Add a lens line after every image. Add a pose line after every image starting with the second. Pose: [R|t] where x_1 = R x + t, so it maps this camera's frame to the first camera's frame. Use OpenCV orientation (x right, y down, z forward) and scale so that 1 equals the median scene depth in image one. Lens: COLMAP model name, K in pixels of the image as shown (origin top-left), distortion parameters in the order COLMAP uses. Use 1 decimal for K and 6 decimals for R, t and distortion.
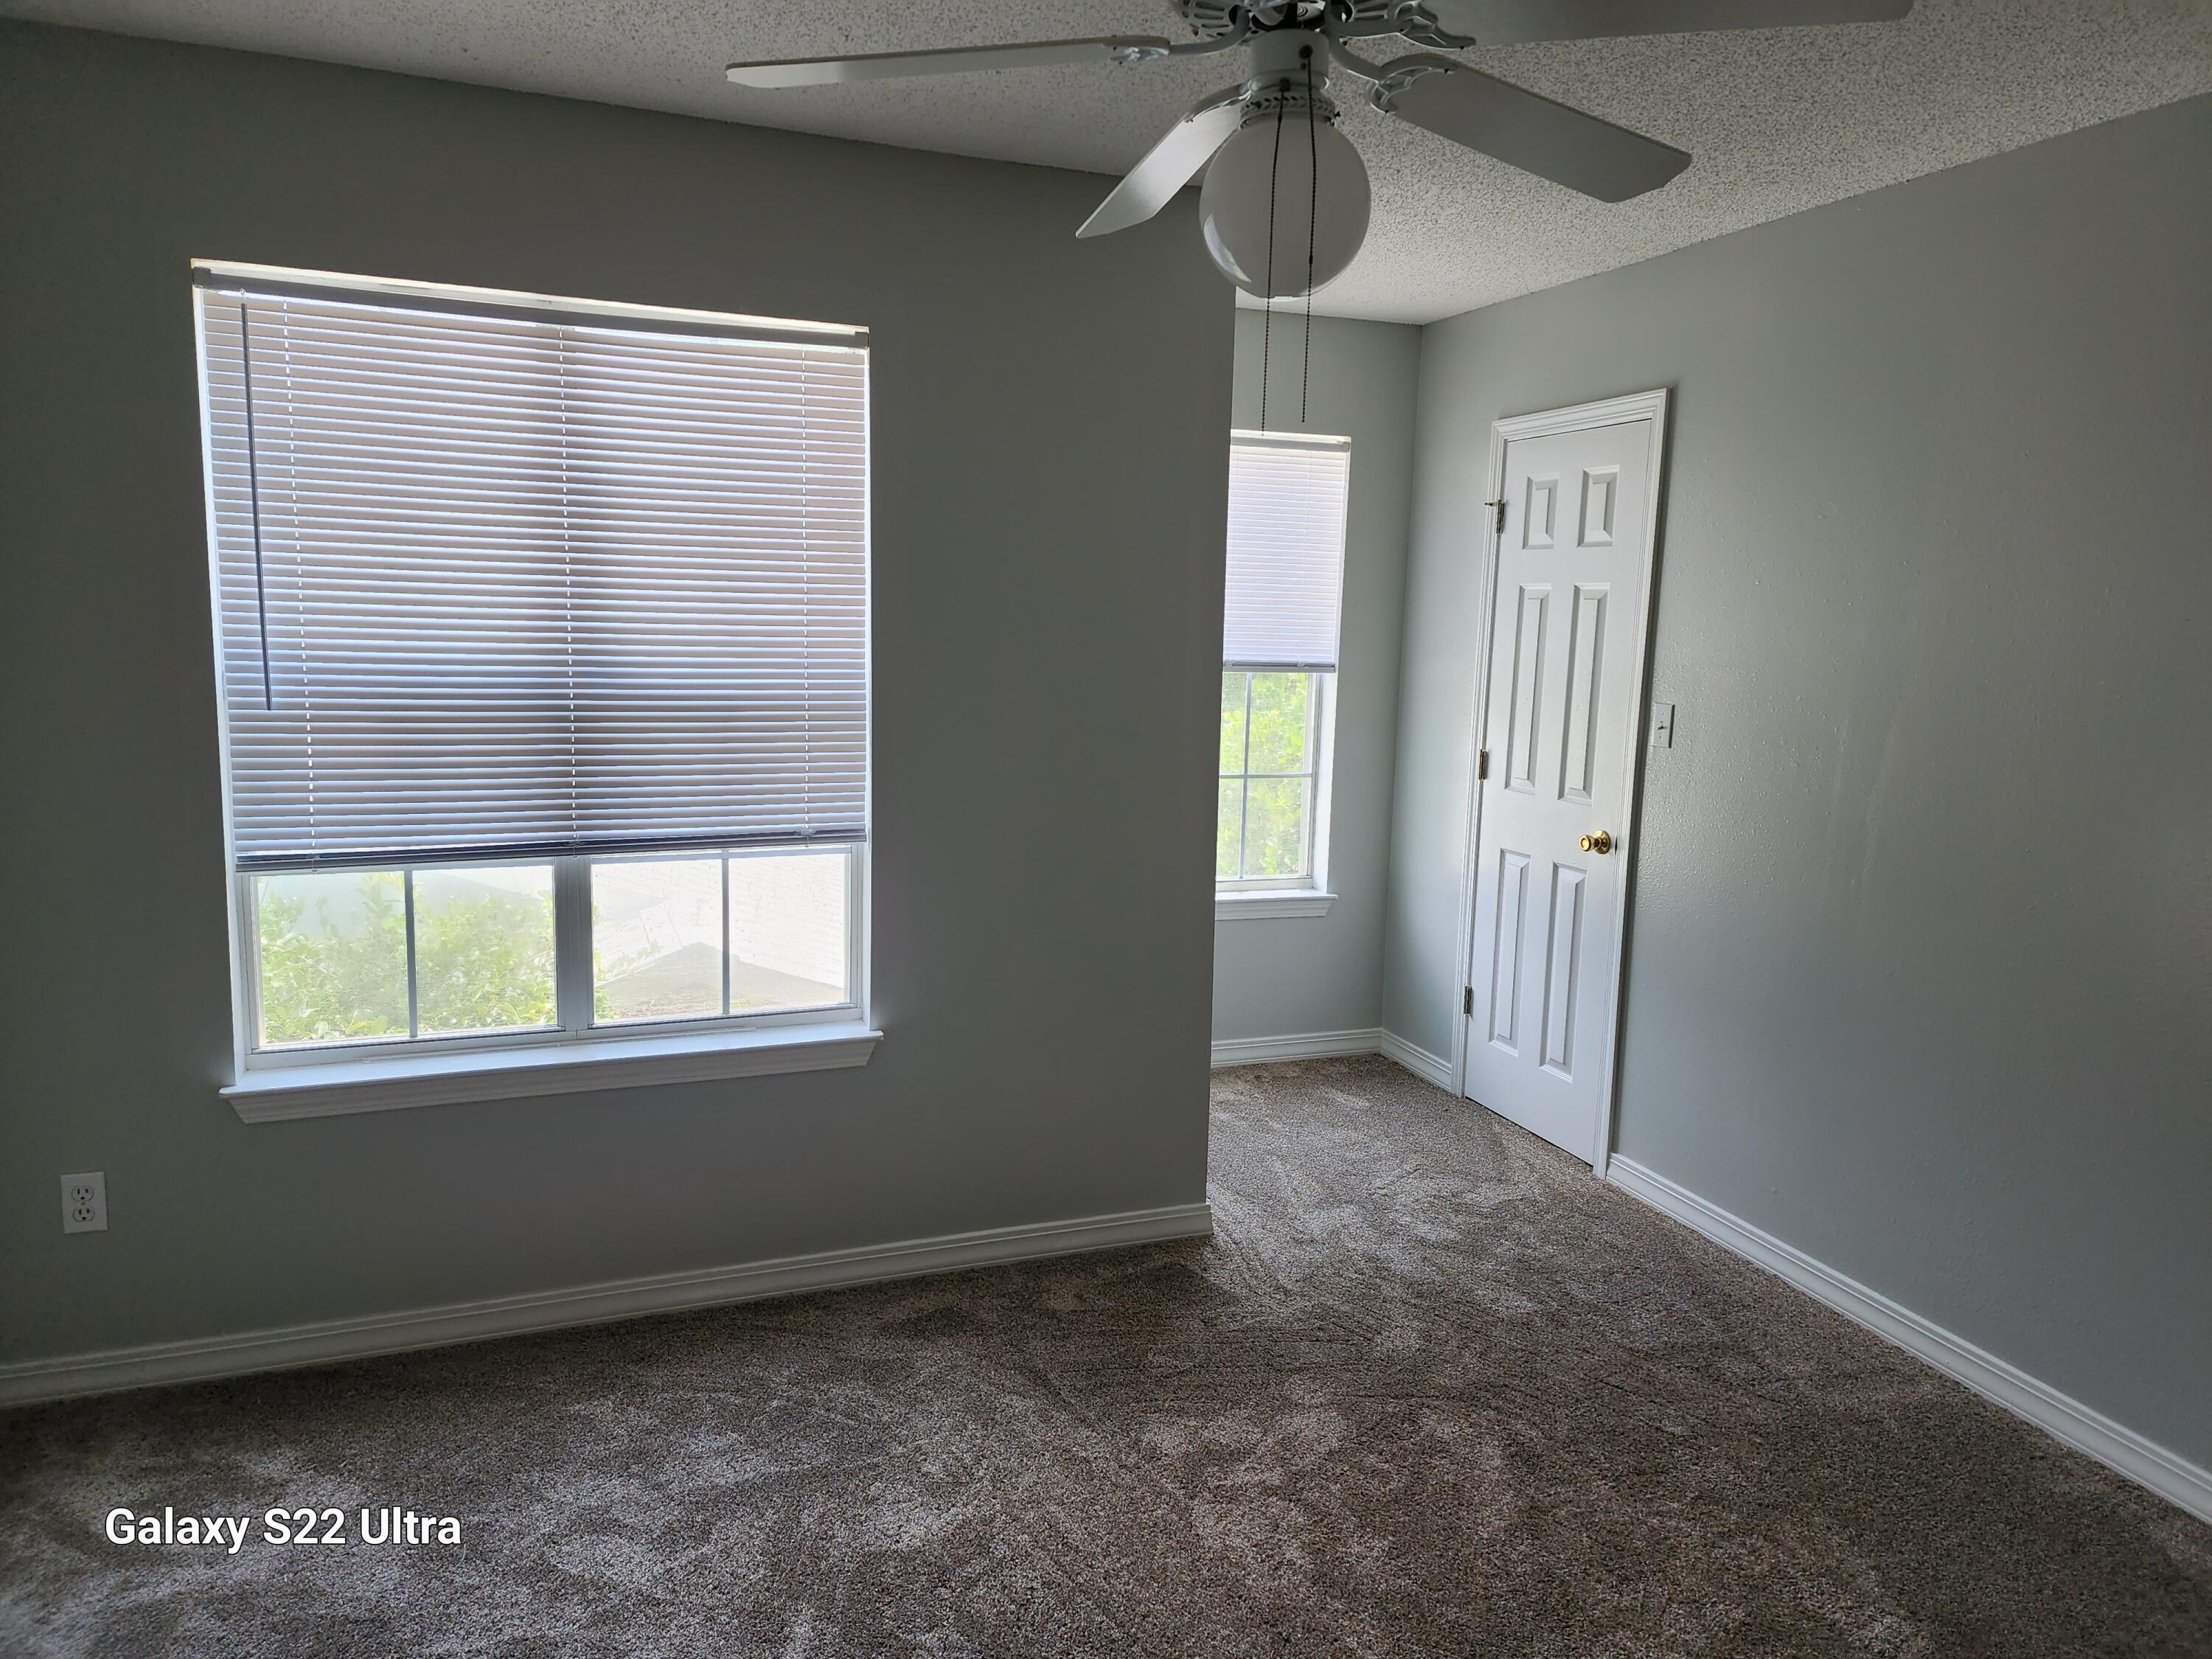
lens RADIAL K [[1438.4, 0, 1098.1], [0, 1438.4, 806.6], [0, 0, 1]] dist [0.045533, -0.003780]
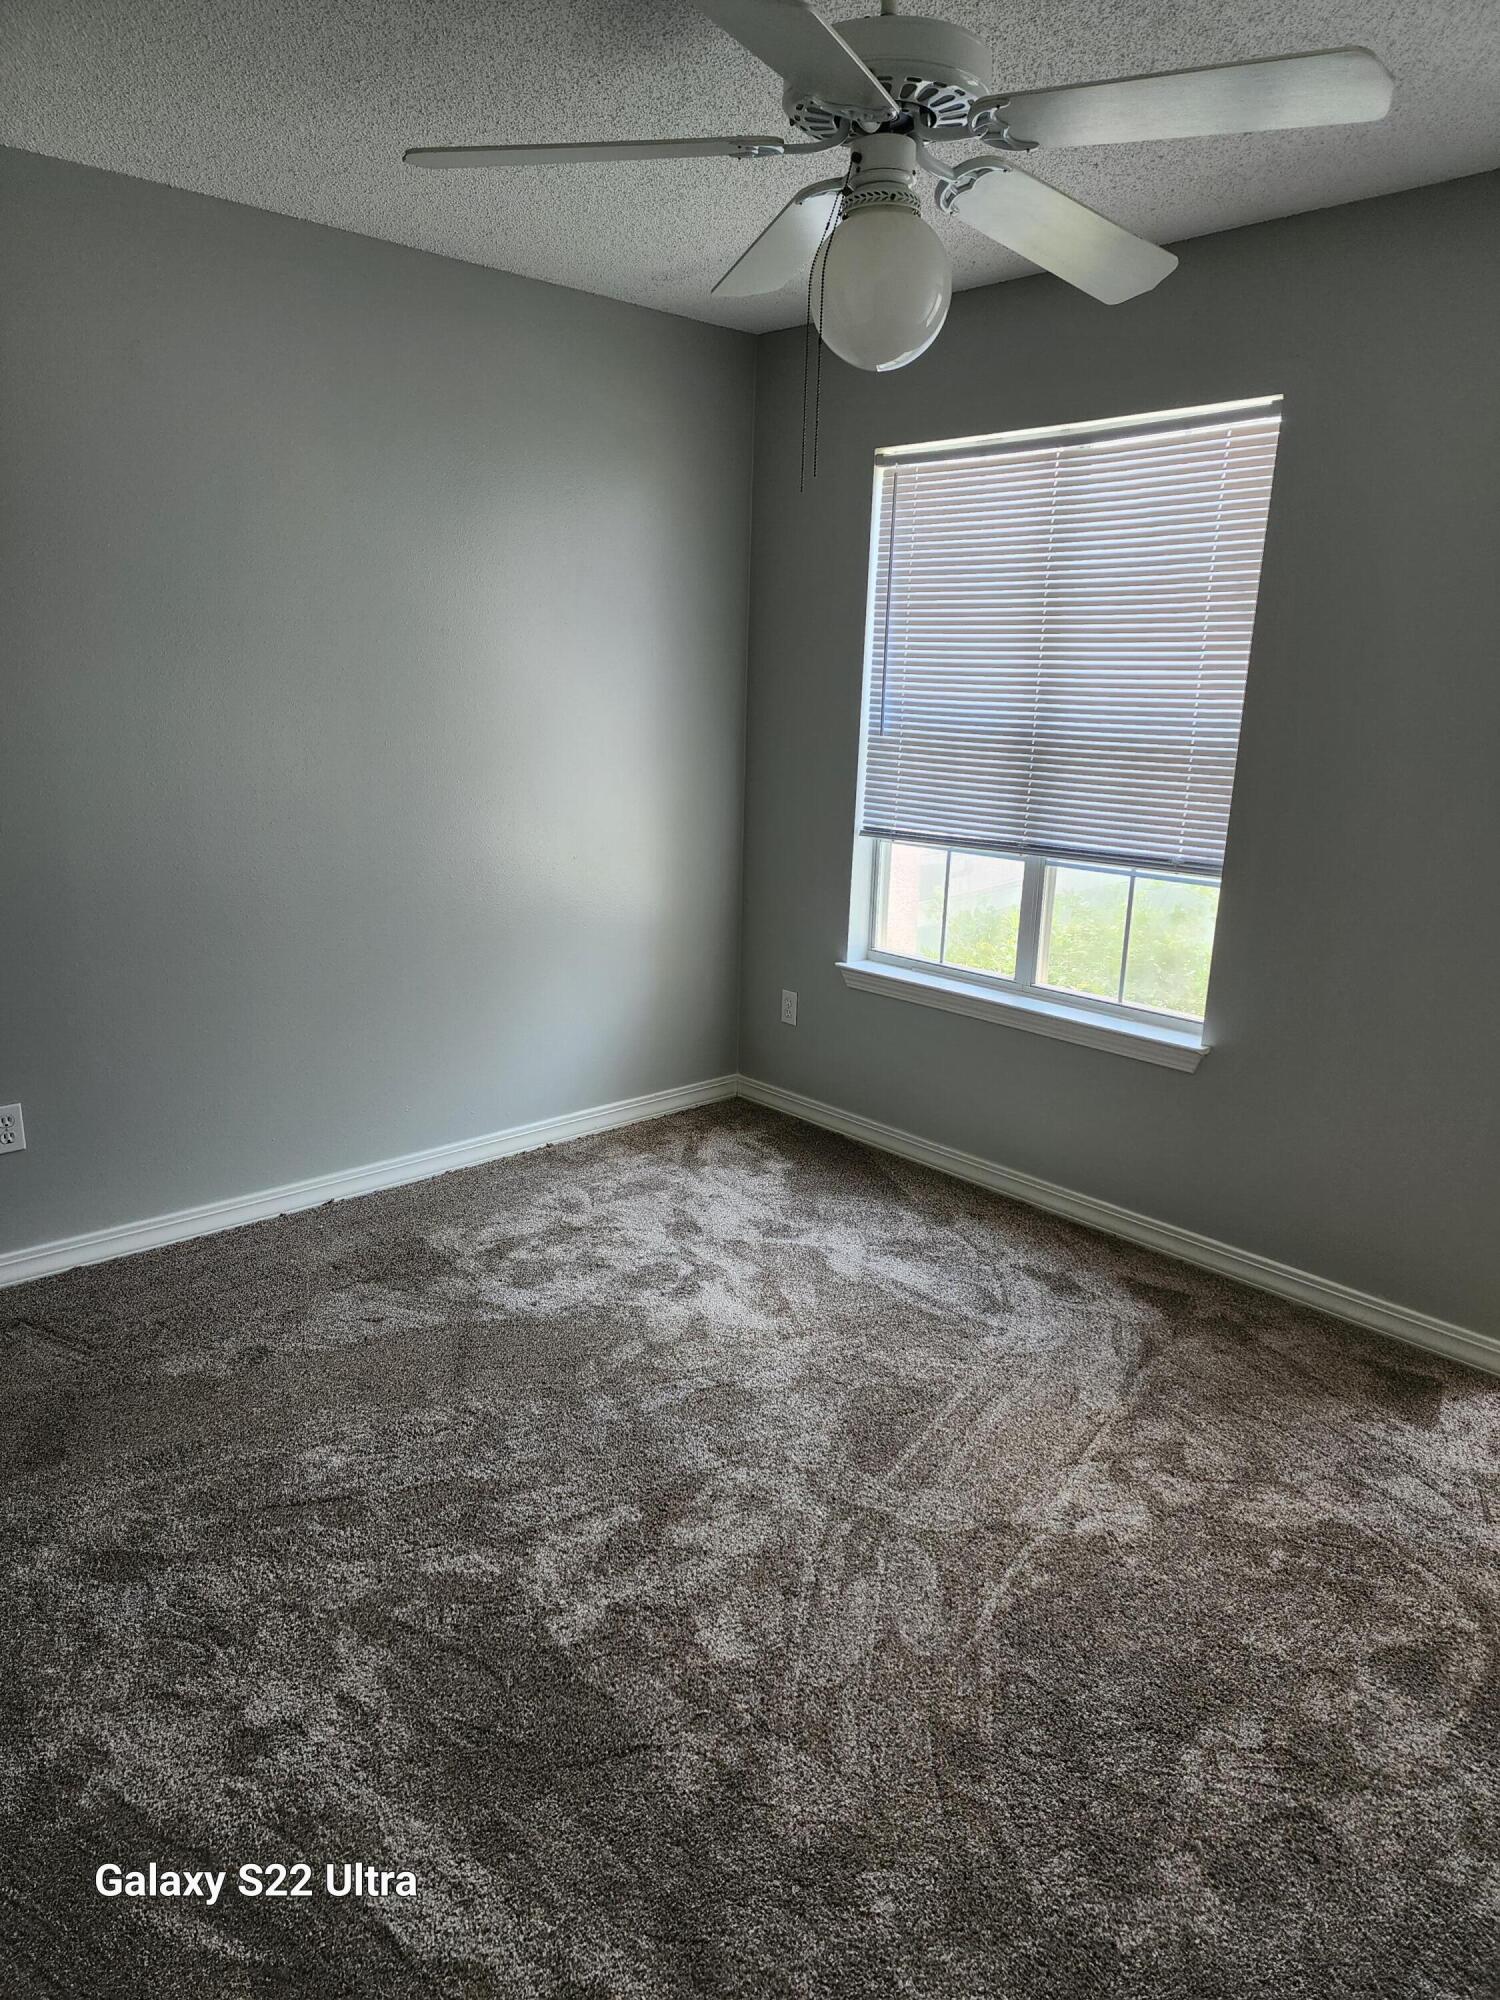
lens RADIAL K [[1300.6, 0, 750.0], [0, 1300.6, 1000.0], [0, 0, 1]] dist [0.045533, -0.003780]
pose [[0.401182, 0.217152, -0.889886, 0.645968], [-0.135888, 0.974853, 0.176624, -0.014123], [0.905863, 0.050066, 0.420602, 0.254714]]
